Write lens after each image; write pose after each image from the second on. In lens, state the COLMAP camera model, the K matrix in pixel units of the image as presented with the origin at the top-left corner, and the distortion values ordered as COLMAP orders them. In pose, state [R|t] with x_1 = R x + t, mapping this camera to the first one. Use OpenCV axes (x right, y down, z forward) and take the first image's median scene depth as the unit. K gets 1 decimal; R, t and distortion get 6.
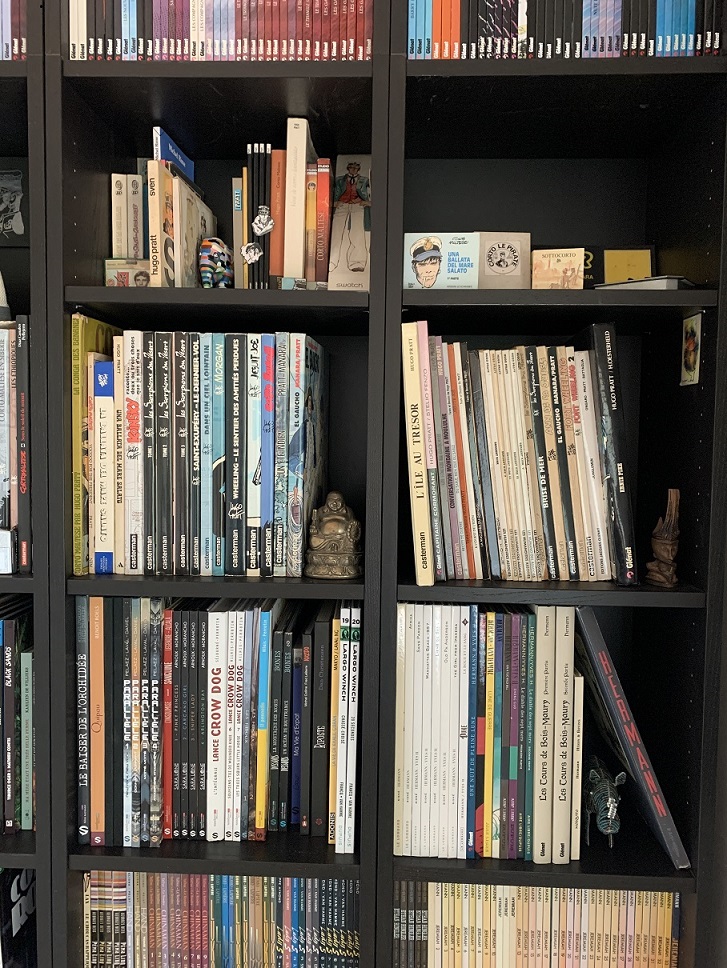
lens RADIAL K [[742.1, 0, 360.5], [0, 742.1, 474.4], [0, 0, 1]] dist [0.018800, -0.017482]
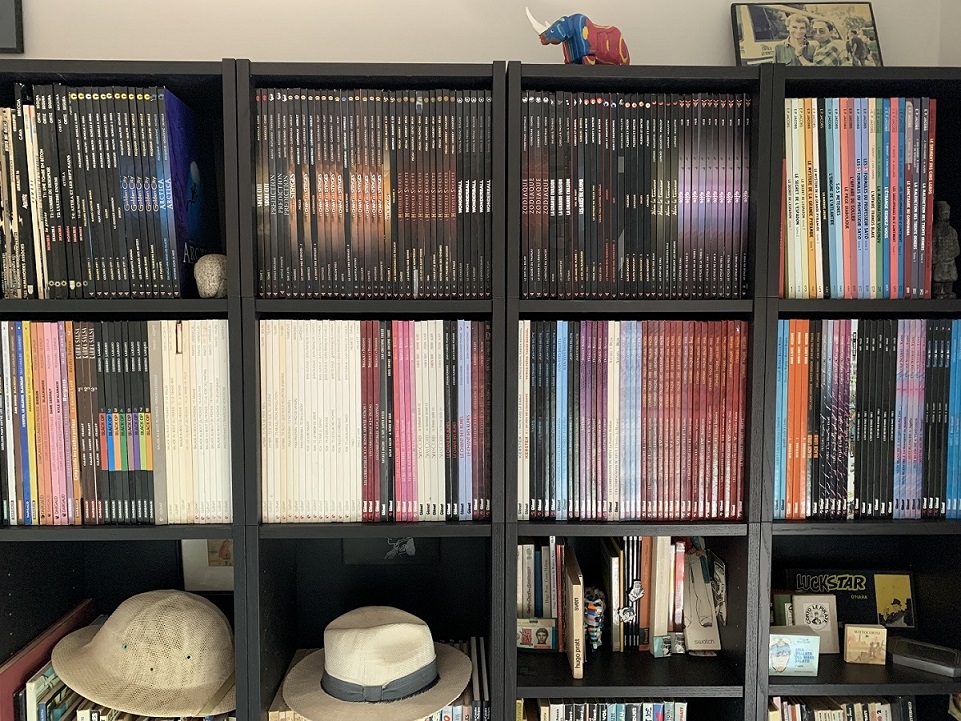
lens RADIAL K [[736.8, 0, 467.7], [0, 736.8, 359.6], [0, 0, 1]] dist [0.018800, -0.017482]
pose [[0.998326, -0.016131, 0.055540, -0.521272], [0.016015, 0.999869, 0.002544, -0.800116], [-0.055574, -0.001651, 0.998453, -0.299200]]
